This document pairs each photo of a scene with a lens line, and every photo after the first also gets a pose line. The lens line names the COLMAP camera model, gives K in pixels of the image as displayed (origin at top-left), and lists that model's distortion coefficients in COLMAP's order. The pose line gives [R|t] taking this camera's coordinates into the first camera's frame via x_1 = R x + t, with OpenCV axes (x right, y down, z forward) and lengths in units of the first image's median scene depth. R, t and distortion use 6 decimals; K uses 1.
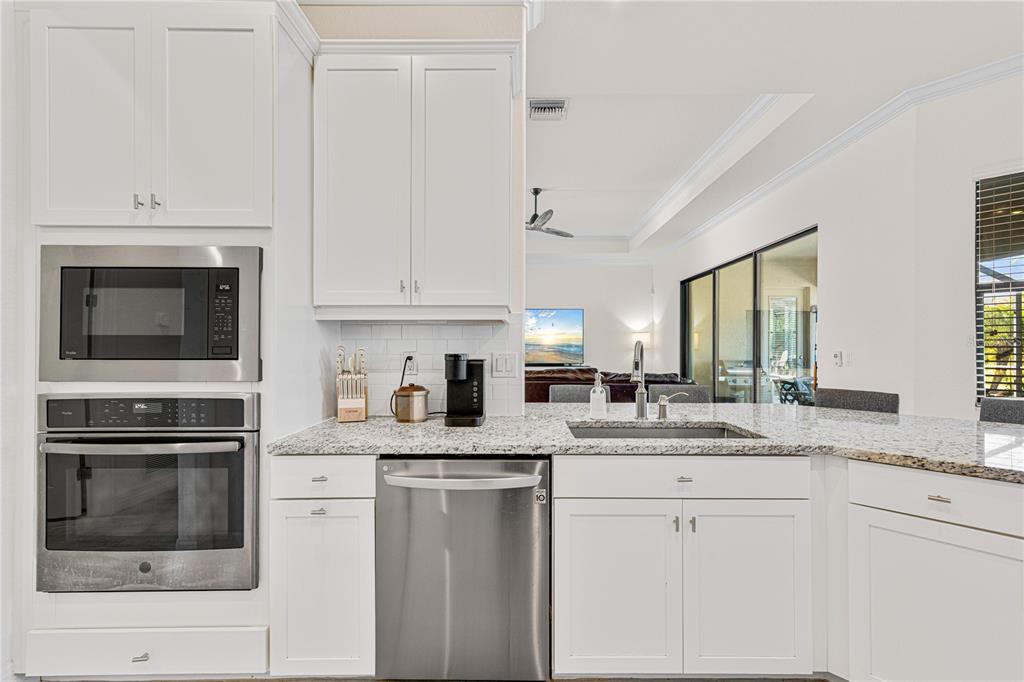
lens RADIAL K [[441.8, 0, 518.8], [0, 441.8, 347.8], [0, 0, 1]] dist [-0.017070, -0.000285]
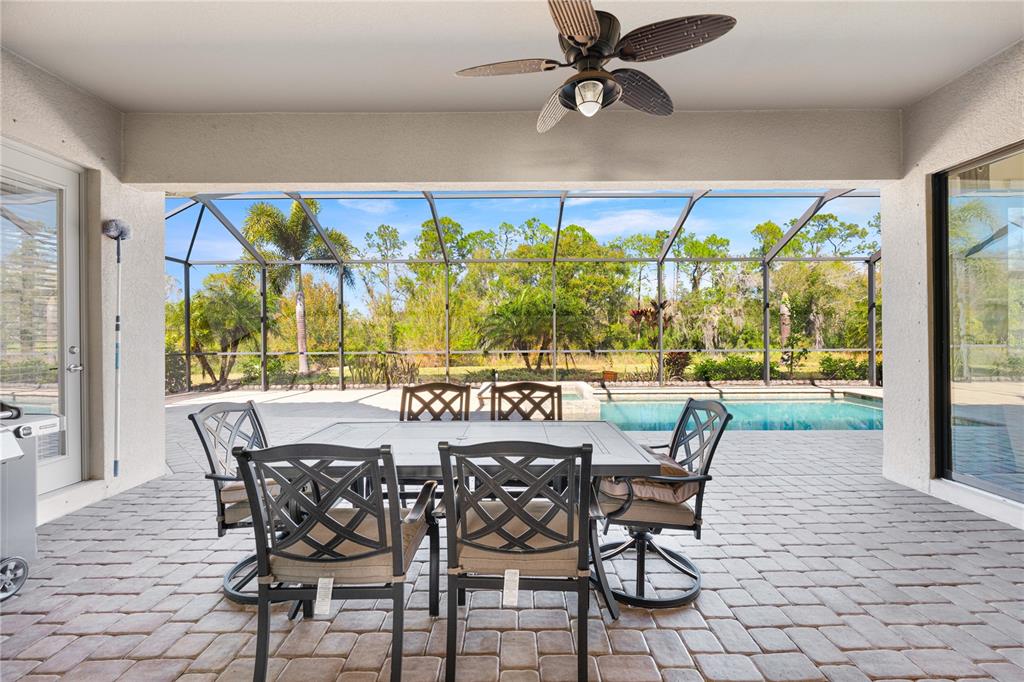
lens RADIAL K [[444.6, 0, 515.9], [0, 444.6, 336.2], [0, 0, 1]] dist [-0.005369, 0.000345]
pose [[-0.015851, -0.002714, 0.999871, 0.266630], [0.006609, 0.999974, 0.002819, 0.011027], [-0.999853, 0.006653, -0.015833, 0.649061]]
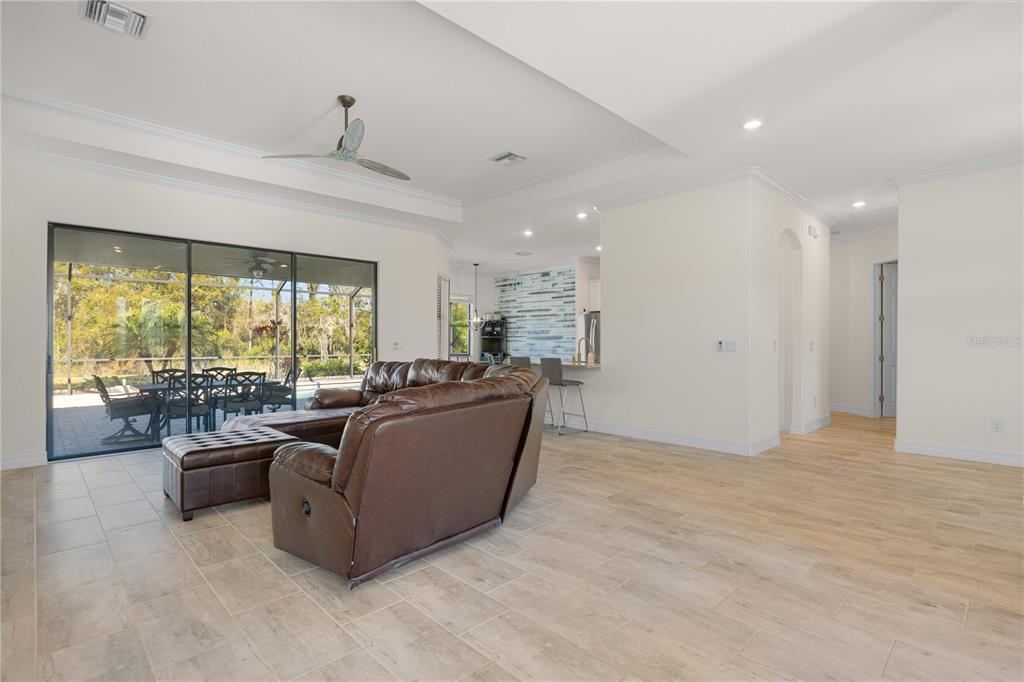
lens RADIAL K [[492.6, 0, 511.8], [0, 492.6, 341.5], [0, 0, 1]] dist [-0.005710, 0.001903]
pose [[-0.703004, -0.000287, 0.711186, -0.437160], [-0.000877, 1.000000, -0.000464, 0.001142], [-0.711185, -0.000950, -0.703004, 0.902036]]
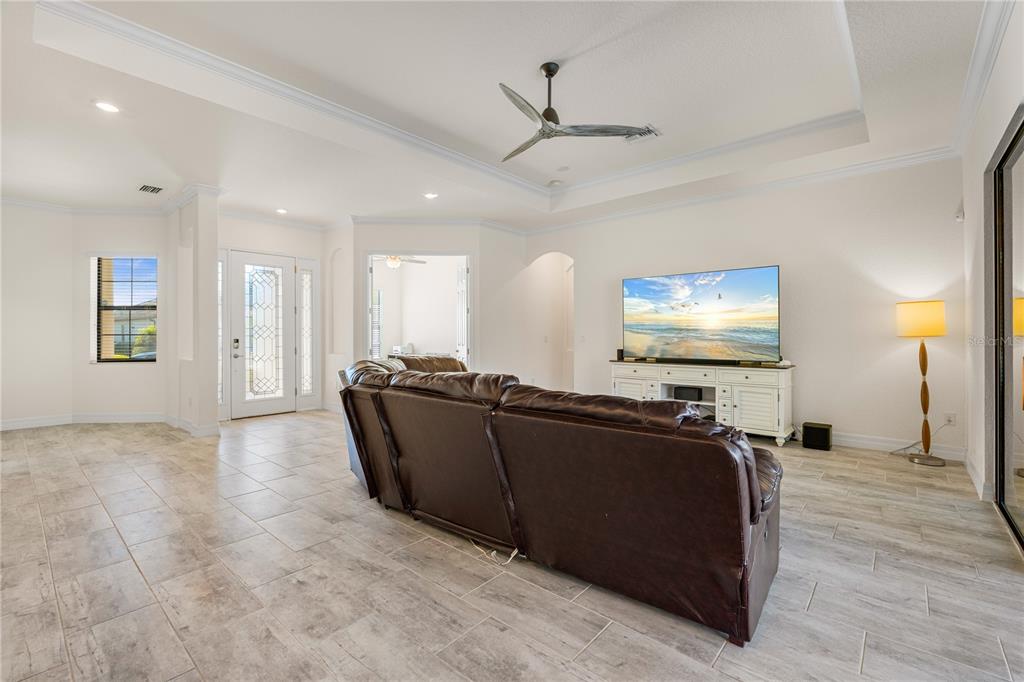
lens RADIAL K [[451.9, 0, 506.9], [0, 451.9, 333.1], [0, 0, 1]] dist [-0.007289, 0.000874]
pose [[0.755399, -0.003568, -0.655255, 0.262094], [0.002626, 0.999994, -0.002418, -0.001384], [0.655259, 0.000106, 0.755404, 0.343565]]
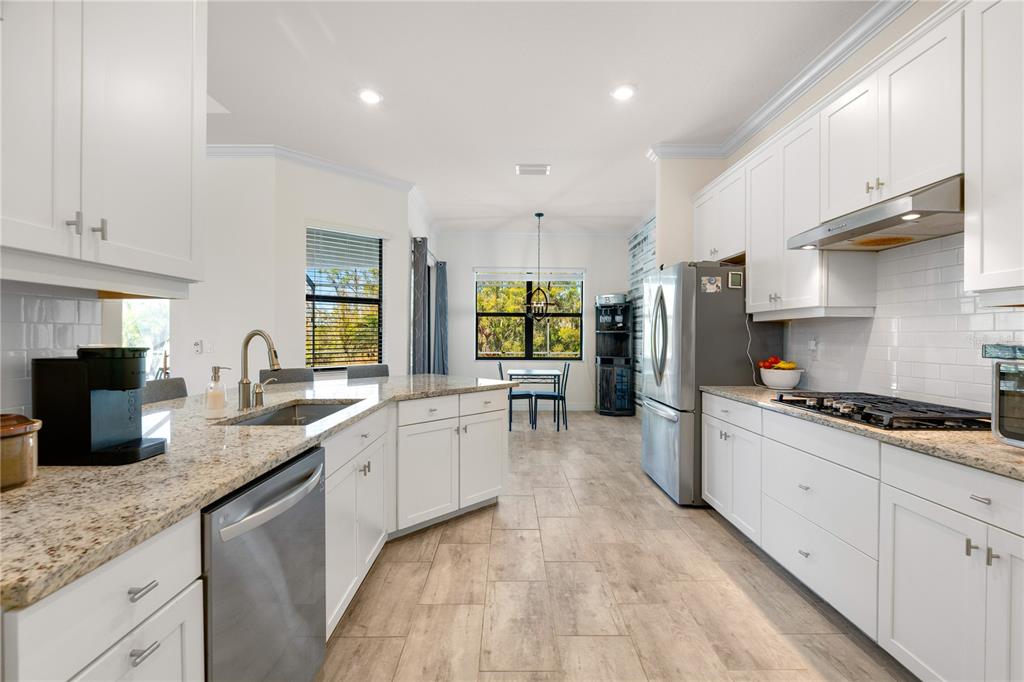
lens RADIAL K [[444.6, 0, 509.0], [0, 444.6, 346.1], [0, 0, 1]] dist [-0.005369, 0.000345]
pose [[0.004562, -0.021870, 0.999750, -0.178210], [-0.007042, 0.999735, 0.021901, -0.002745], [-0.999965, -0.007140, 0.004407, 0.098170]]
